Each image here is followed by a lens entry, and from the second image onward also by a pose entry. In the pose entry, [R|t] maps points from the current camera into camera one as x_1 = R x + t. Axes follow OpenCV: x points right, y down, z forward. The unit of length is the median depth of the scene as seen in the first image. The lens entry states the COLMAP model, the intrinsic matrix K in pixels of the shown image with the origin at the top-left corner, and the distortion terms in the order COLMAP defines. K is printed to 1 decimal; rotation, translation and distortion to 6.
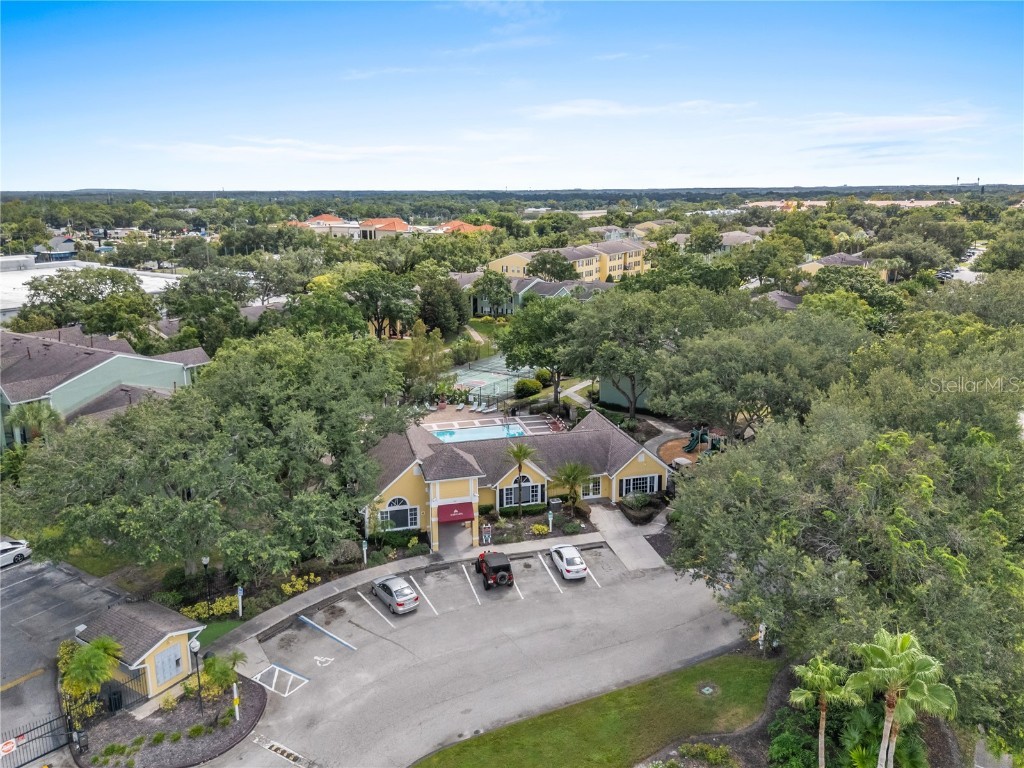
lens RADIAL K [[812.0, 0, 512.0], [0, 812.0, 384.0], [0, 0, 1]] dist [0.007880, -0.000553]
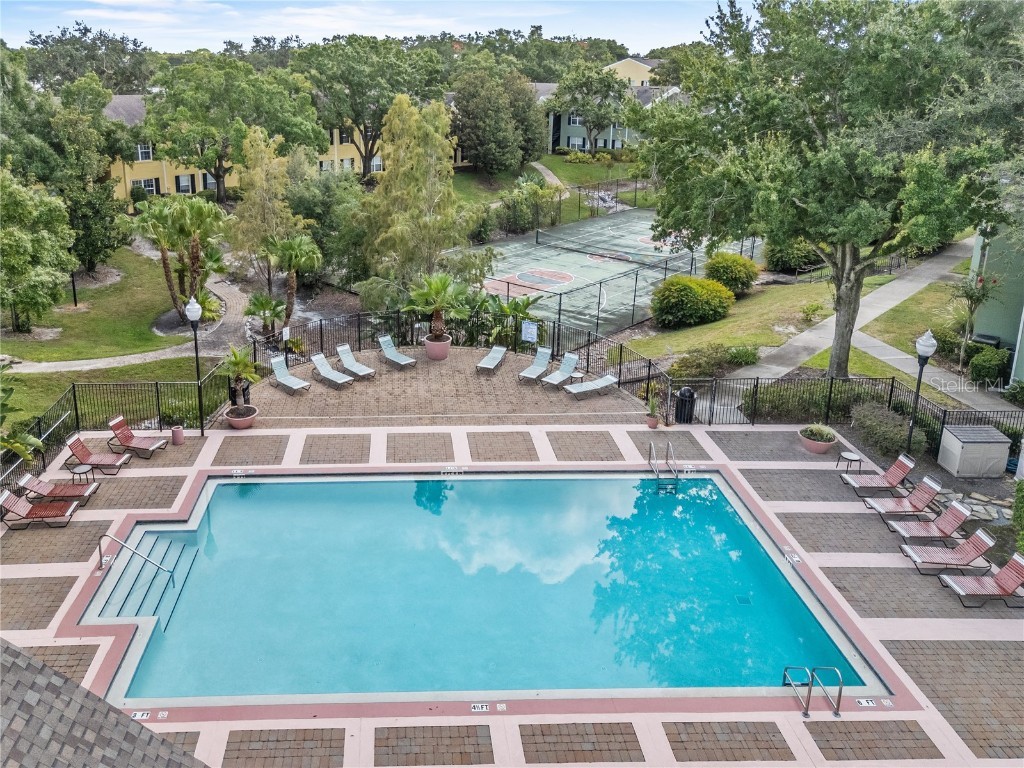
lens RADIAL K [[812.0, 0, 512.0], [0, 812.0, 384.0], [0, 0, 1]] dist [0.007880, -0.000553]
pose [[0.994414, 0.067212, -0.081387, -0.029023], [-0.055182, 0.988332, 0.141971, -0.005666], [0.089979, -0.136687, 0.986519, 0.652139]]
